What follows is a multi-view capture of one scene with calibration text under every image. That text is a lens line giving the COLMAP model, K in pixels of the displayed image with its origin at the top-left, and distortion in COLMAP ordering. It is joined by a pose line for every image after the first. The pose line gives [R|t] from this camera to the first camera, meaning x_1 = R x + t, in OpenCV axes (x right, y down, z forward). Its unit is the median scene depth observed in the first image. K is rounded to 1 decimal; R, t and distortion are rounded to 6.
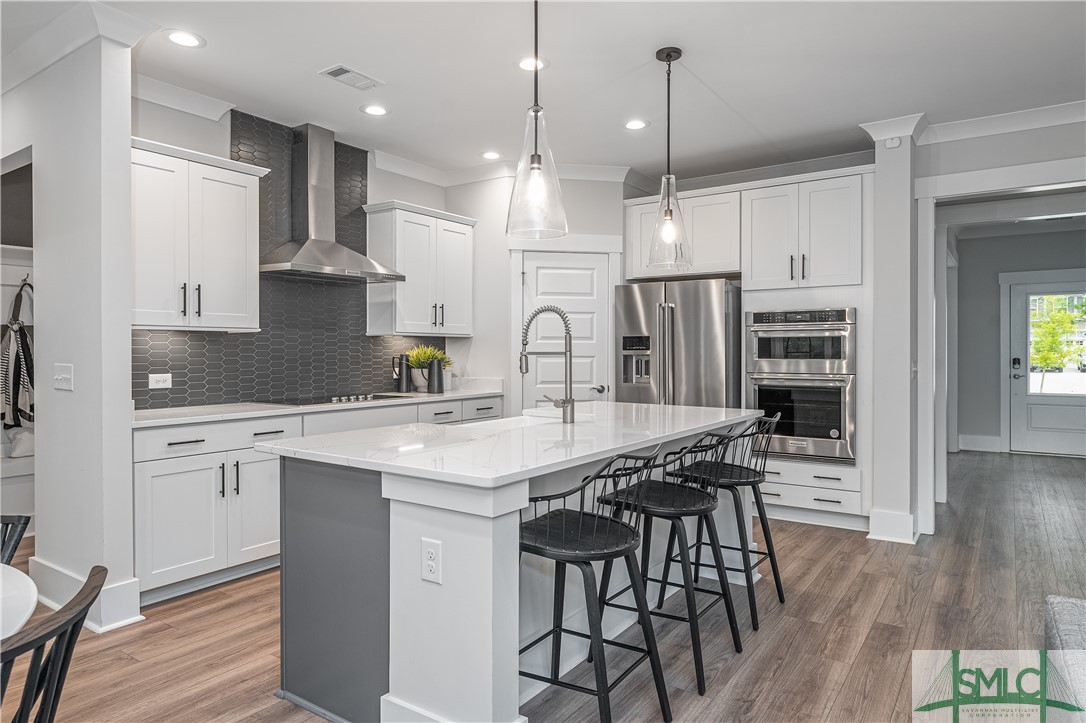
lens RADIAL K [[650.3, 0, 525.0], [0, 650.3, 354.6], [0, 0, 1]] dist [-0.002844, -0.000358]
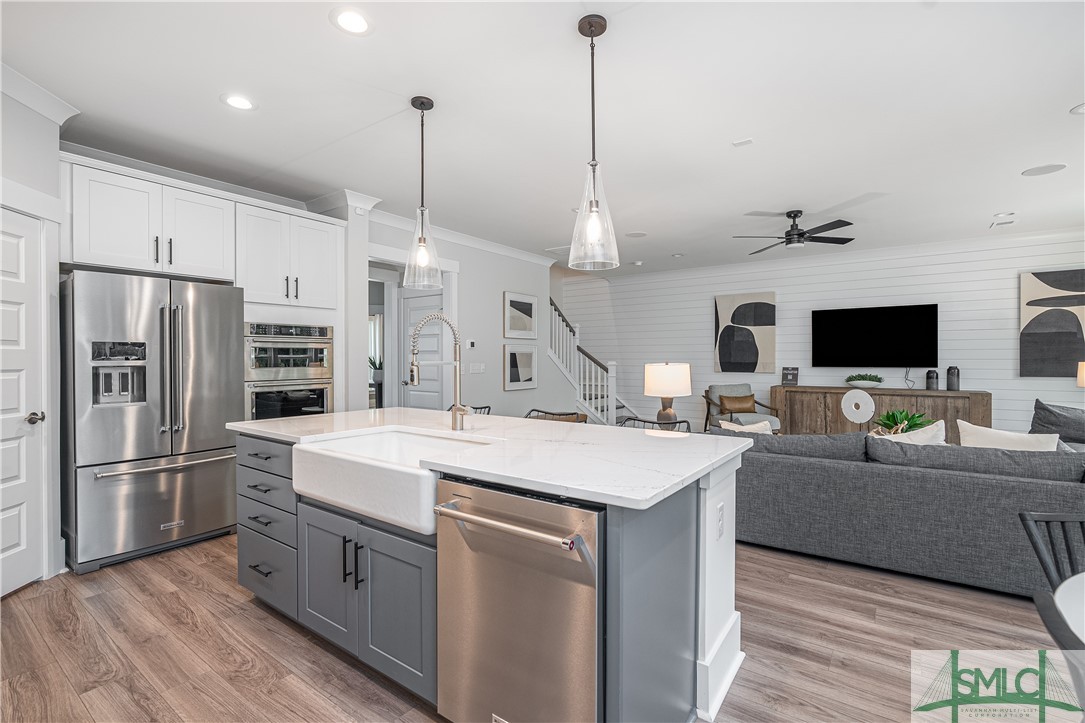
lens RADIAL K [[496.1, 0, 540.5], [0, 496.1, 357.0], [0, 0, 1]] dist [-0.003297, -0.000572]
pose [[-0.006880, 0.001904, 0.999975, -0.453586], [0.008991, 0.999958, -0.001842, -0.005040], [-0.999936, 0.008978, -0.006897, 0.547521]]
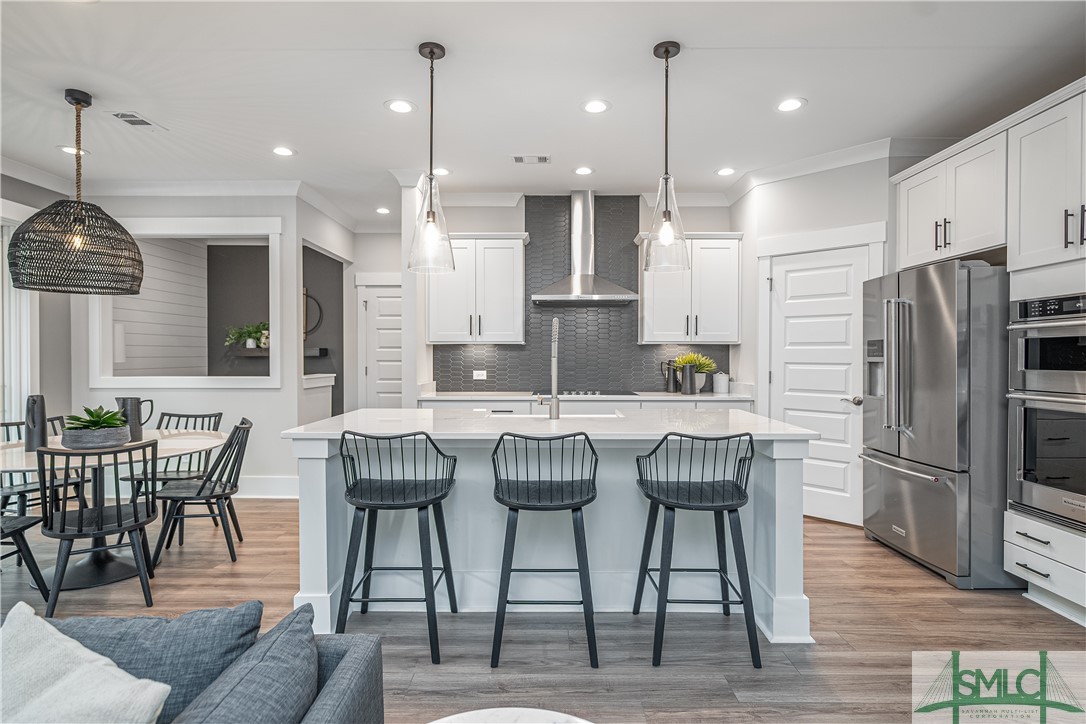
lens RADIAL K [[544.1, 0, 543.0], [0, 544.1, 362.0], [0, 0, 1]] dist [-0.005102, 0.000678]
pose [[0.594837, 0.009364, -0.803792, 0.522297], [-0.005601, 0.999956, 0.007505, -0.002763], [0.803827, 0.000038, 0.594864, 0.255392]]
